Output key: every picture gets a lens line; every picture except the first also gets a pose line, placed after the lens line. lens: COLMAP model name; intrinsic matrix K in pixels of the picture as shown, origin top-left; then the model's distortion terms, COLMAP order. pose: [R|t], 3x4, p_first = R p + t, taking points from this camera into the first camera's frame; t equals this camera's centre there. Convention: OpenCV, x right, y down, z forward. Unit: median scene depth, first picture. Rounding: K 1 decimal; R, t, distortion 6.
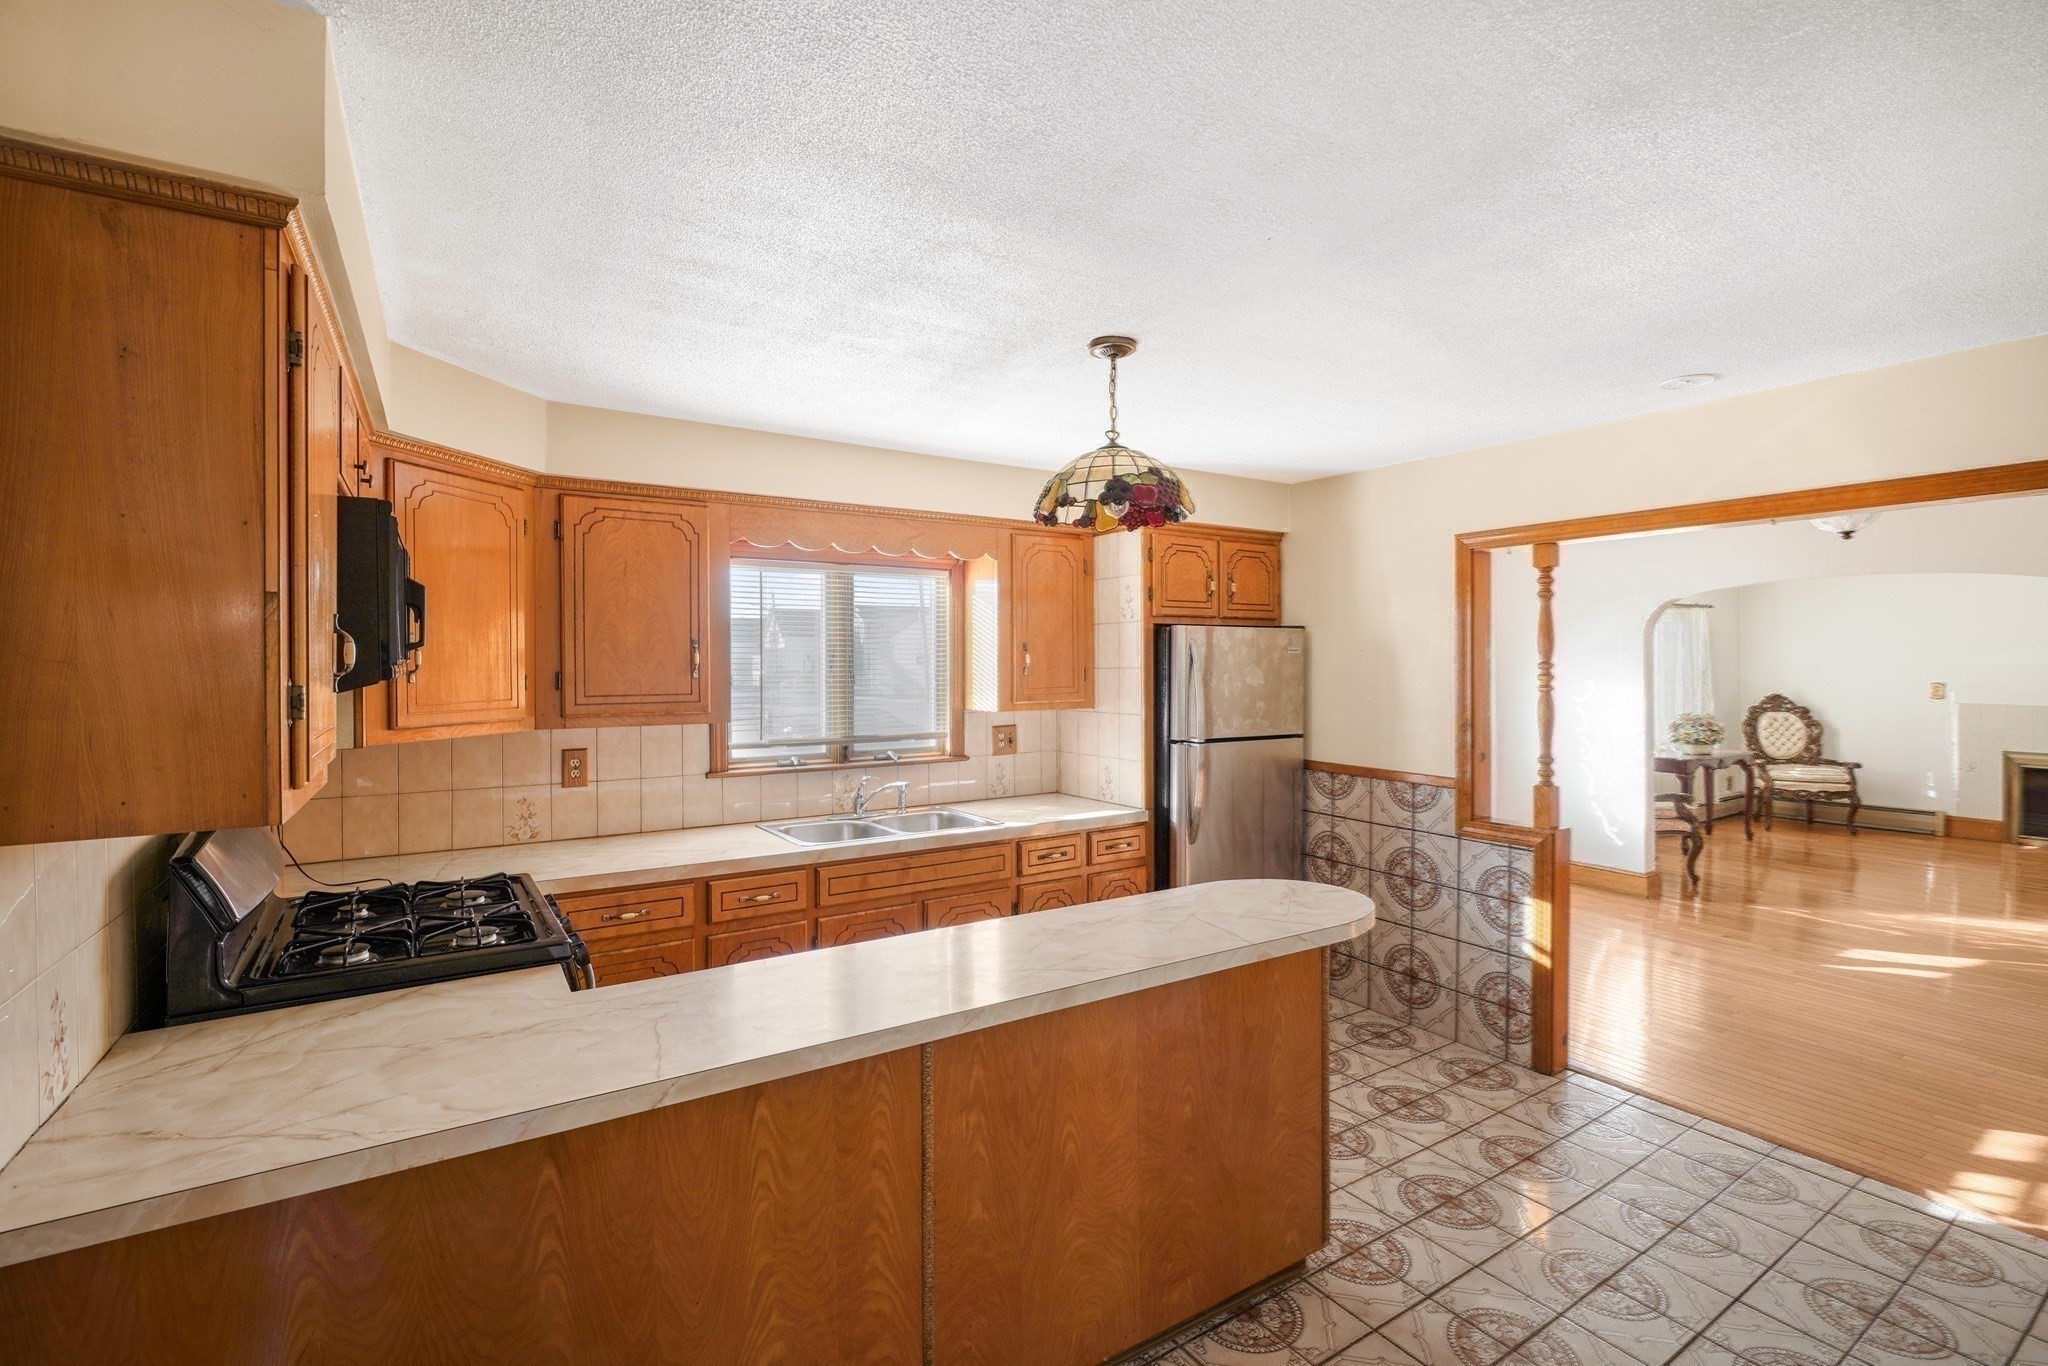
lens RADIAL K [[939.1, 0, 1024.0], [0, 939.1, 683.0], [0, 0, 1]] dist [-0.037937, -0.000309]
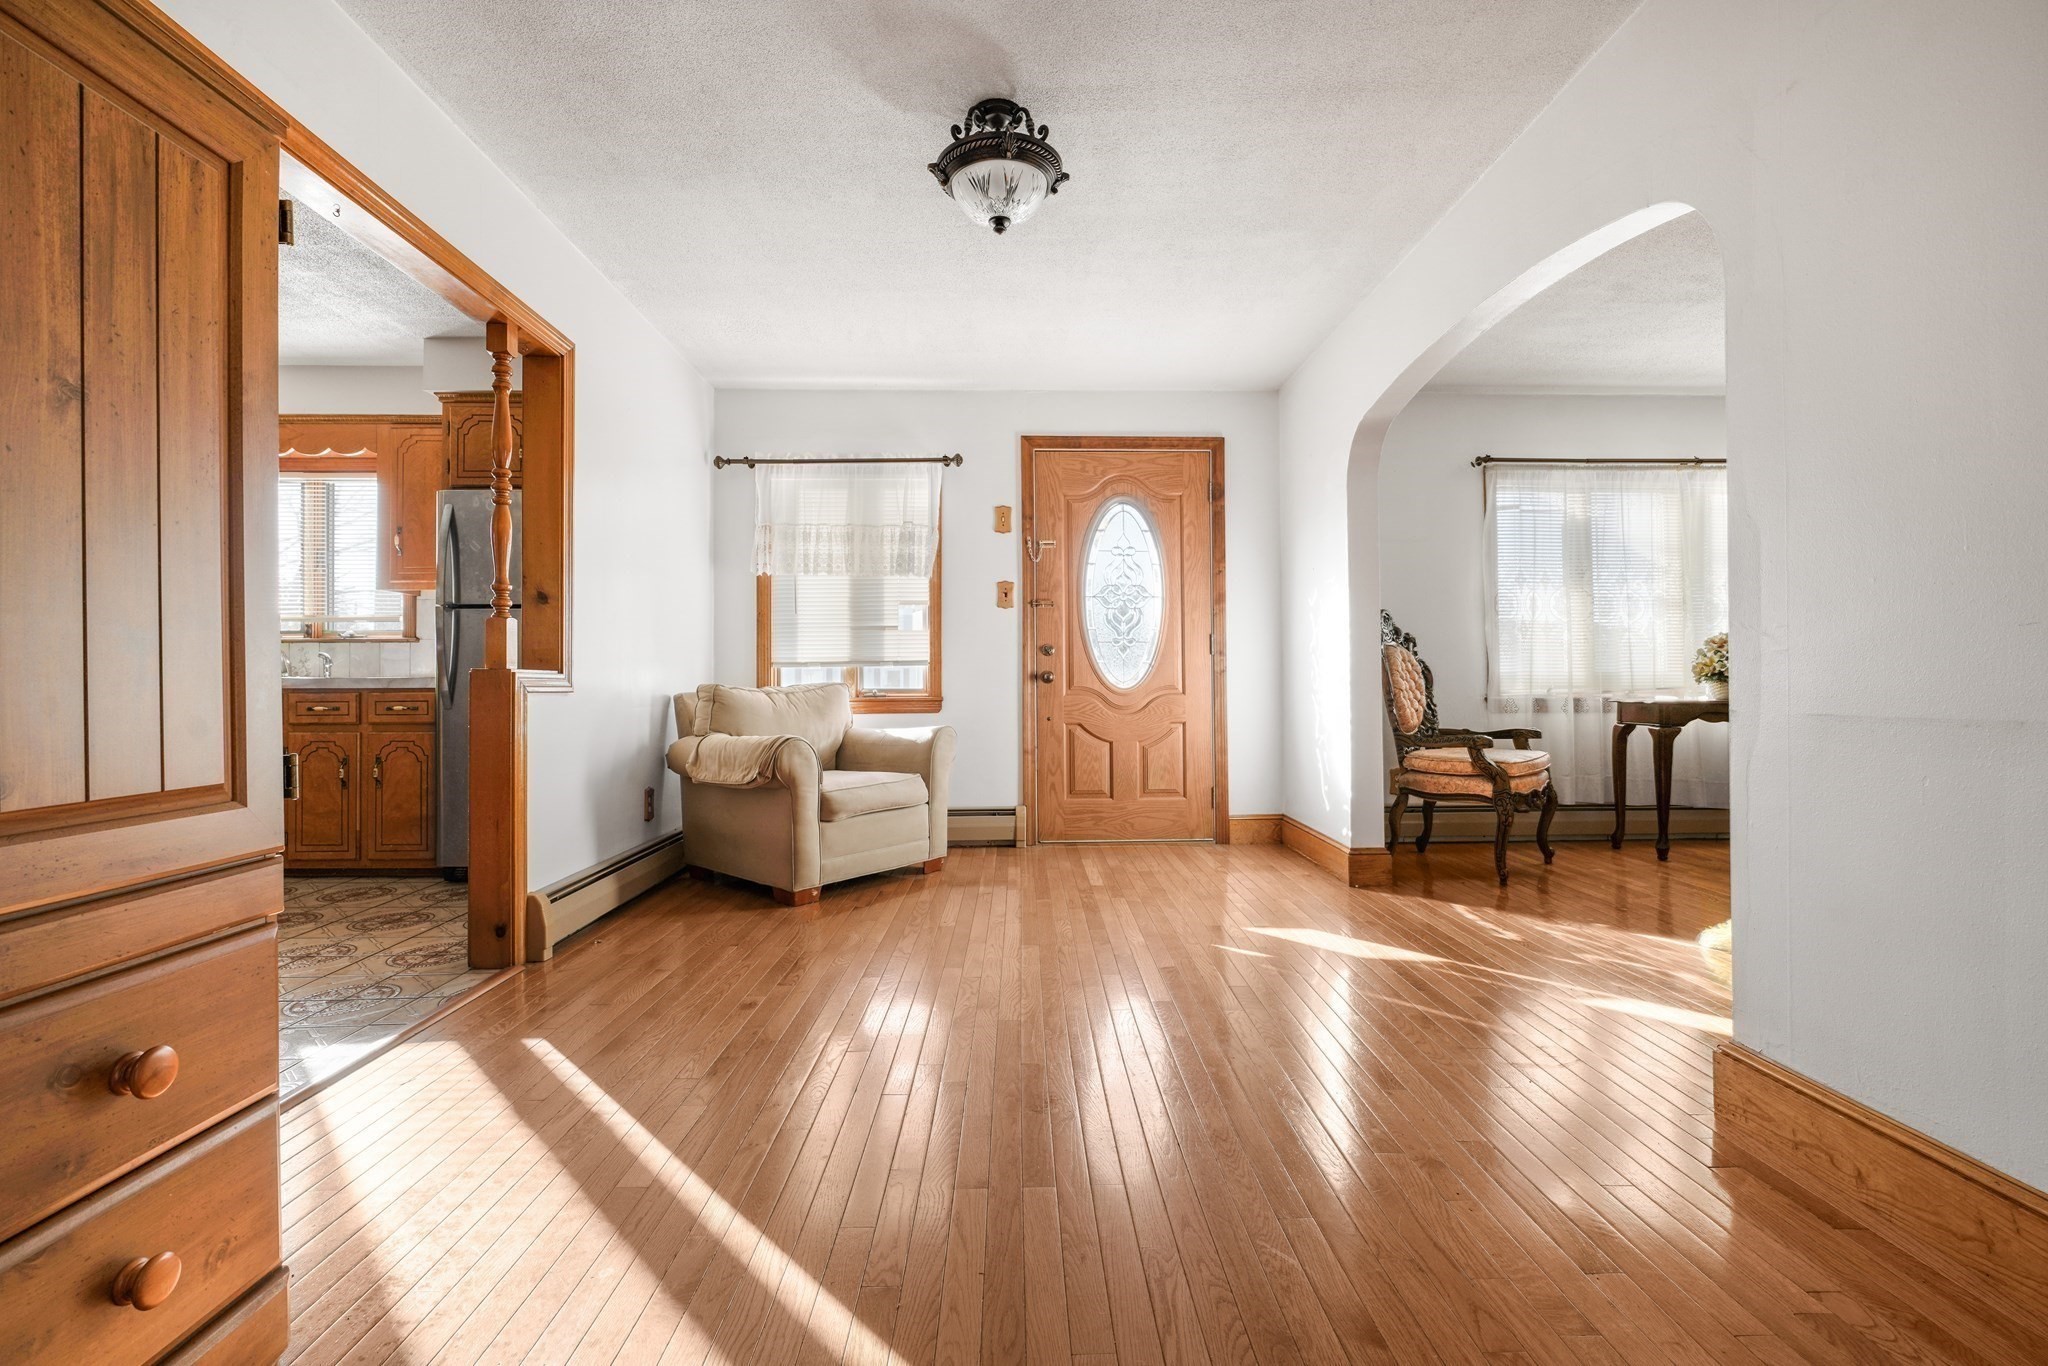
lens RADIAL K [[932.0, 0, 1033.9], [0, 932.0, 678.2], [0, 0, 1]] dist [-0.001586, 0.000012]
pose [[0.854159, -0.003555, -0.520000, 1.206642], [-0.011669, 0.999594, -0.026001, 0.154347], [0.519881, 0.028277, 0.853771, 0.462971]]
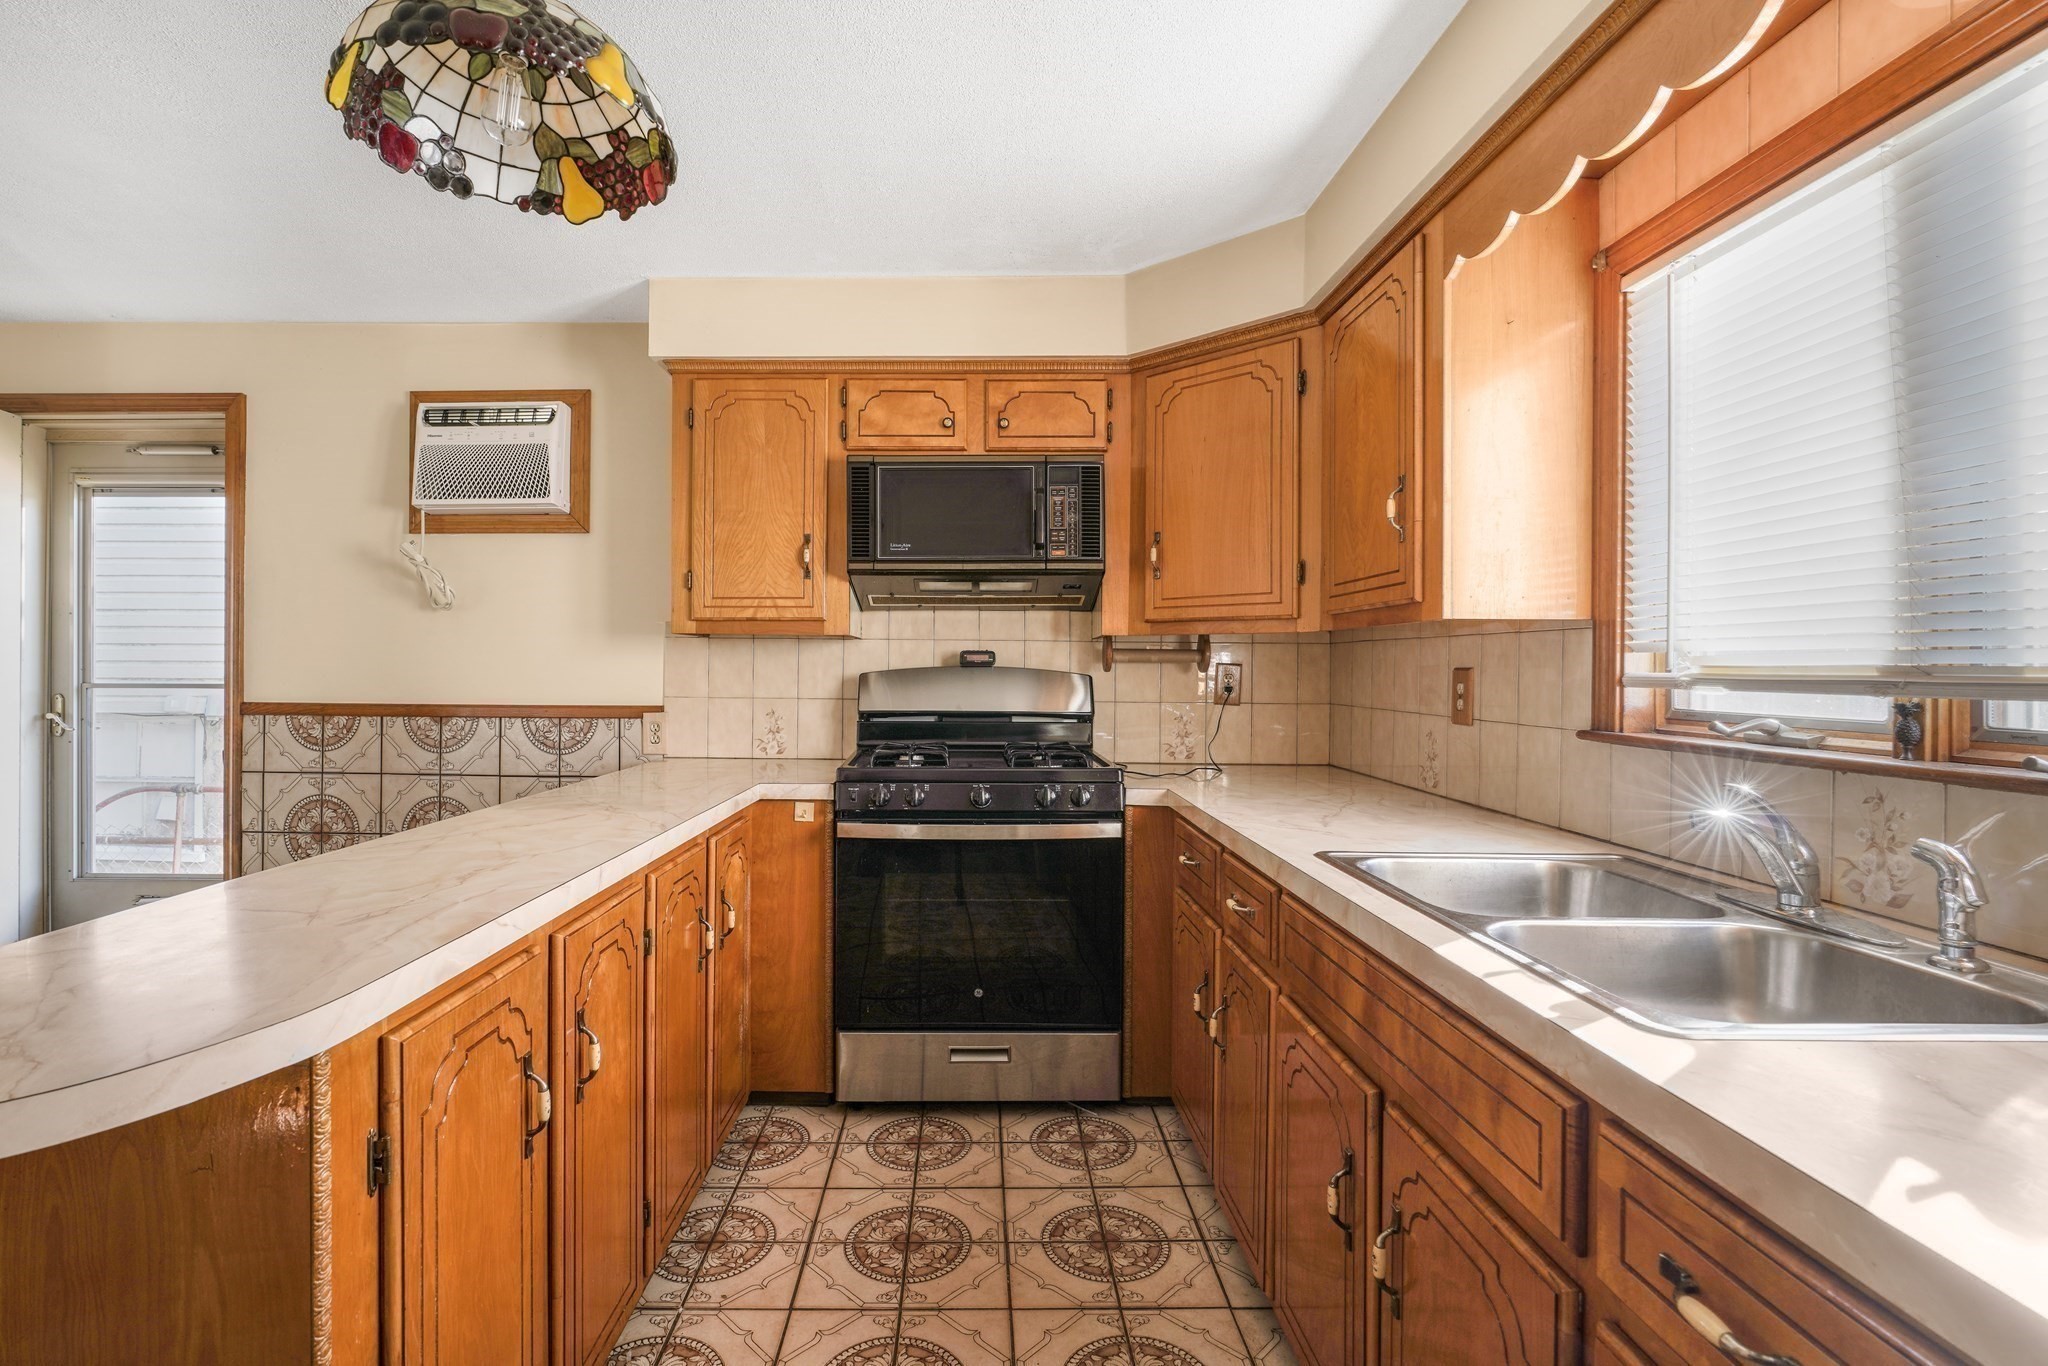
lens RADIAL K [[951.2, 0, 966.7], [0, 951.2, 670.9], [0, 0, 1]] dist [-0.002461, -0.000067]
pose [[-0.536831, 0.004350, -0.843679, 0.239515], [-0.024338, 0.999491, 0.020639, 0.056813], [0.843339, 0.031613, -0.536452, 0.894890]]
